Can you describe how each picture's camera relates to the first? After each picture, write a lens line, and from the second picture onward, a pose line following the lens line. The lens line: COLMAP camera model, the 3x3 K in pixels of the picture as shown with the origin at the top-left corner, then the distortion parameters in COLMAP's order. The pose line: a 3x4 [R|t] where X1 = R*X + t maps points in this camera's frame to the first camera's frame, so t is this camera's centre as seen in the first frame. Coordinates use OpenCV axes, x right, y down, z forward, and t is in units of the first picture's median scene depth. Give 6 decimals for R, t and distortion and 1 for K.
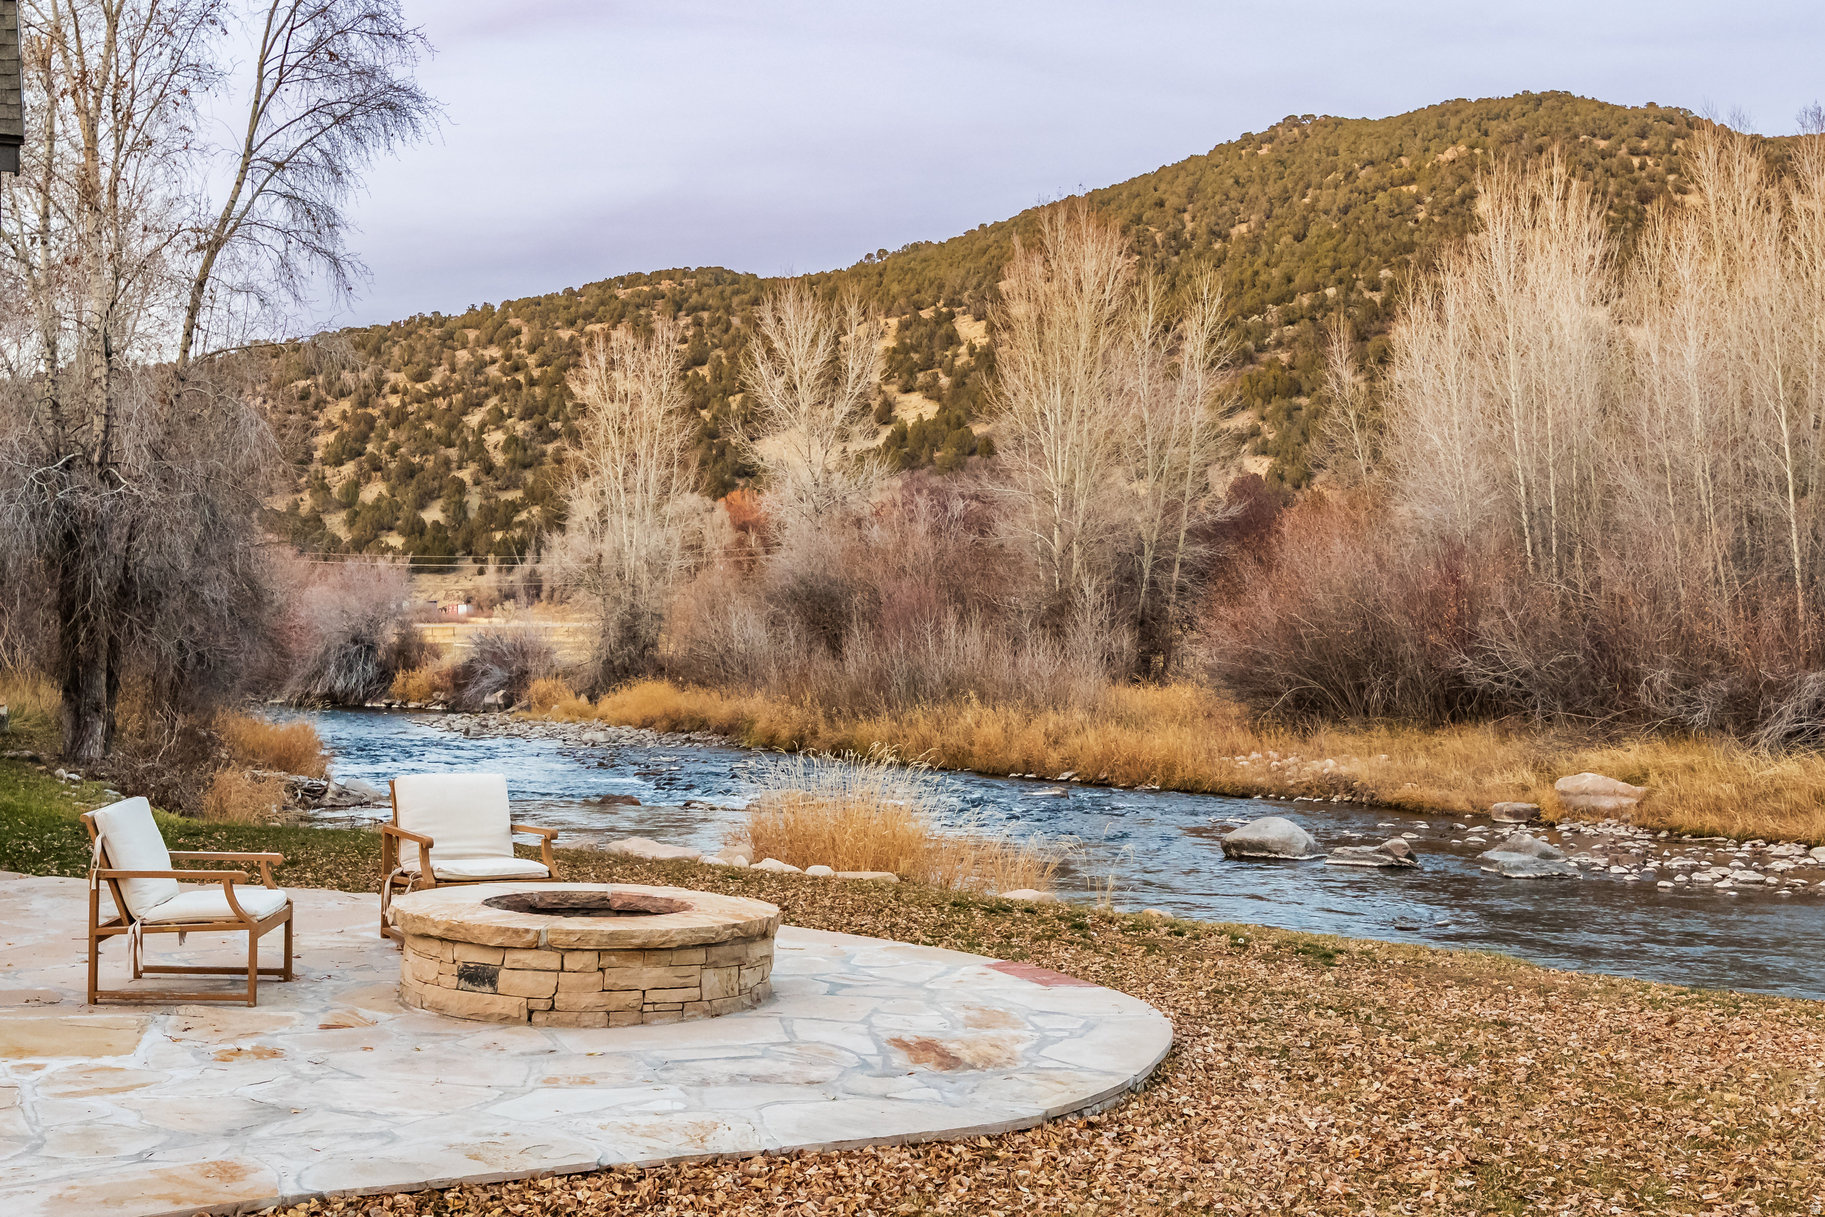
lens RADIAL K [[2356.3, 0, 911.8], [0, 2356.3, 629.1], [0, 0, 1]] dist [0.034145, 0.084743]
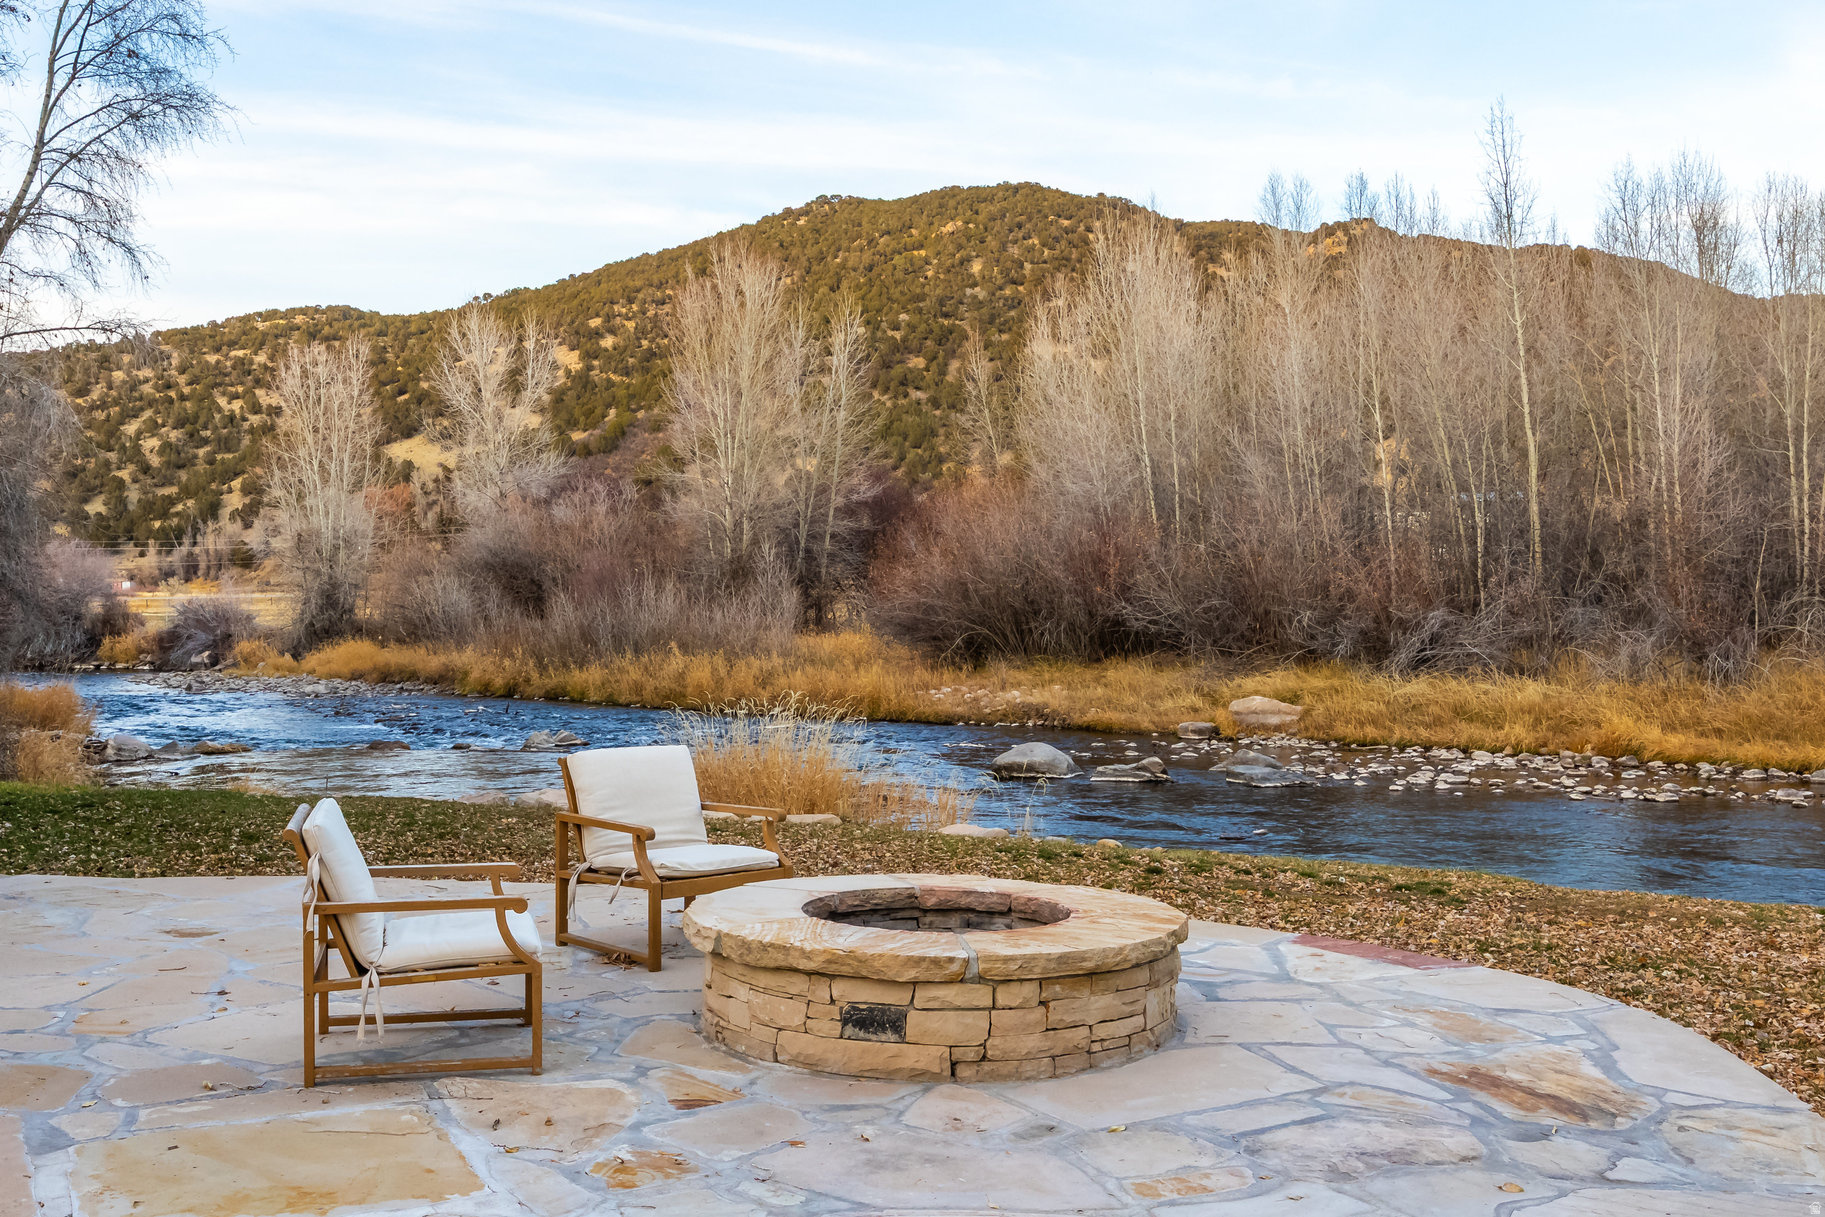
lens RADIAL K [[1818.2, 0, 970.8], [0, 1818.2, 611.8], [0, 0, 1]] dist [0.025626, 0.008871]
pose [[0.971206, -0.019203, 0.237467, -0.069770], [0.016509, 0.999775, 0.013325, 0.001727], [-0.237670, -0.009021, 0.971304, 0.100898]]
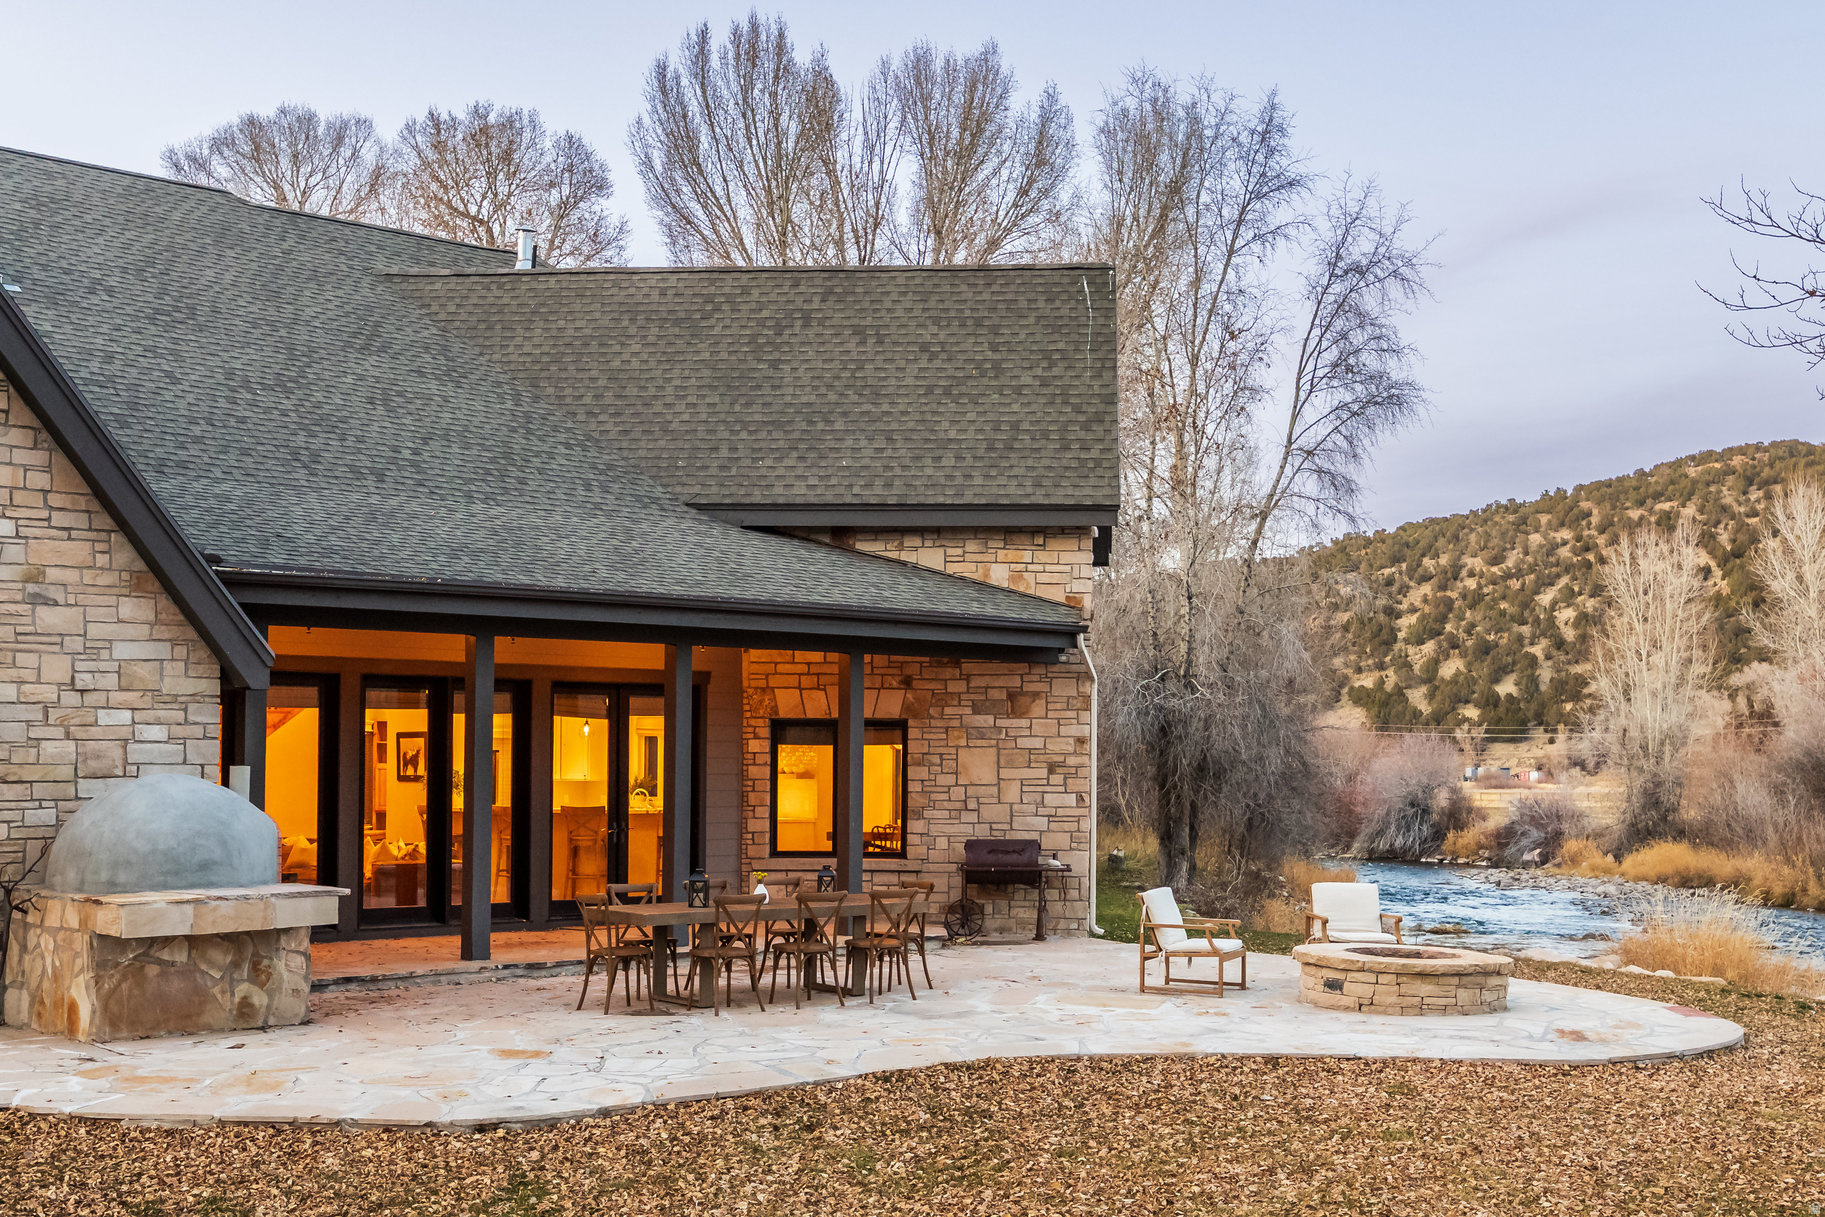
lens RADIAL K [[2104.0, 0, 890.7], [0, 2104.0, 717.9], [0, 0, 1]] dist [0.031404, 0.032734]
pose [[0.886748, -0.012965, -0.462072, 0.066681], [-0.003699, 0.999376, -0.035138, -0.001028], [0.462239, 0.032868, 0.886146, -0.154441]]
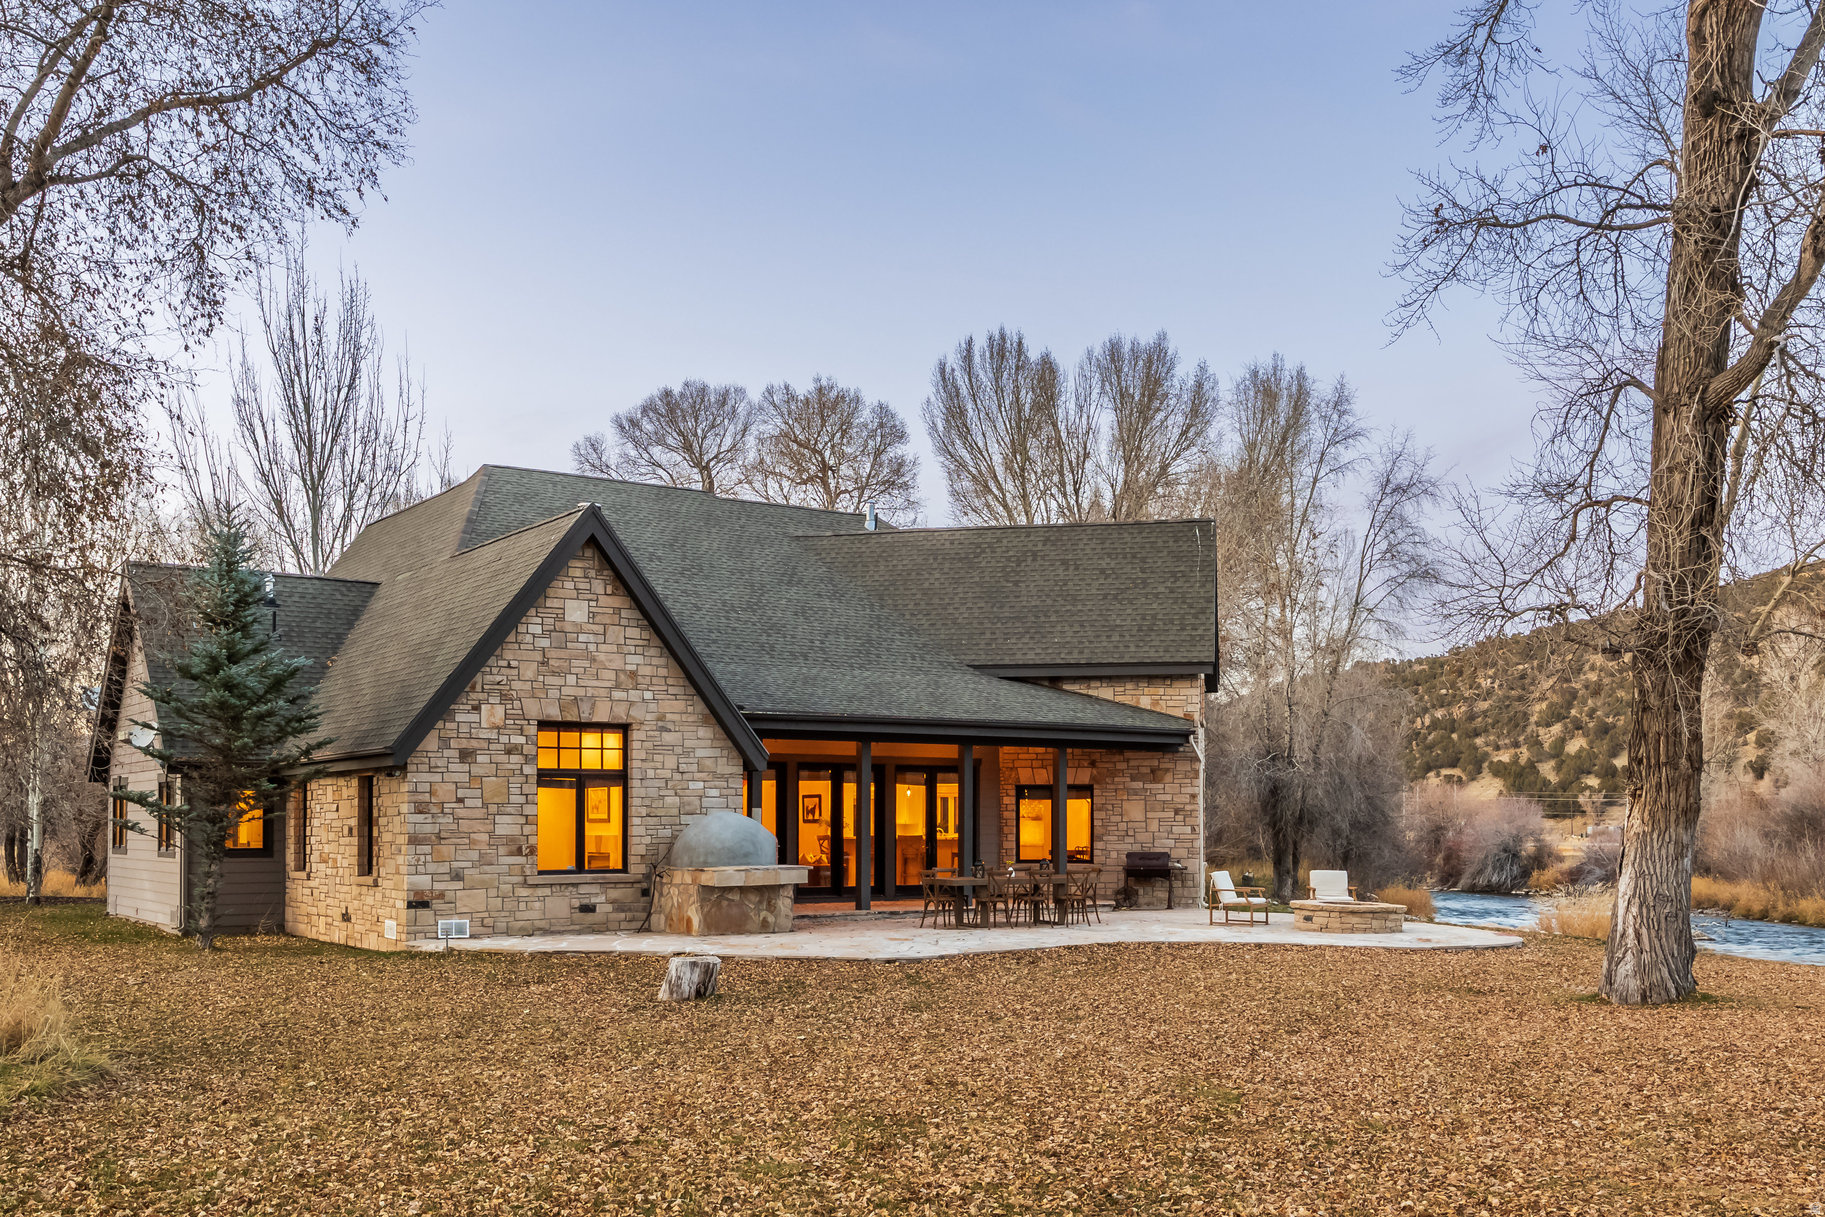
lens RADIAL K [[1576.7, 0, 861.0], [0, 1576.7, 760.9], [0, 0, 1]] dist [0.000070, 0.110096]
pose [[0.803738, -0.030372, -0.594207, 0.169476], [-0.001527, 0.998588, -0.053107, 0.008509], [0.594981, 0.043592, 0.802557, -0.324038]]
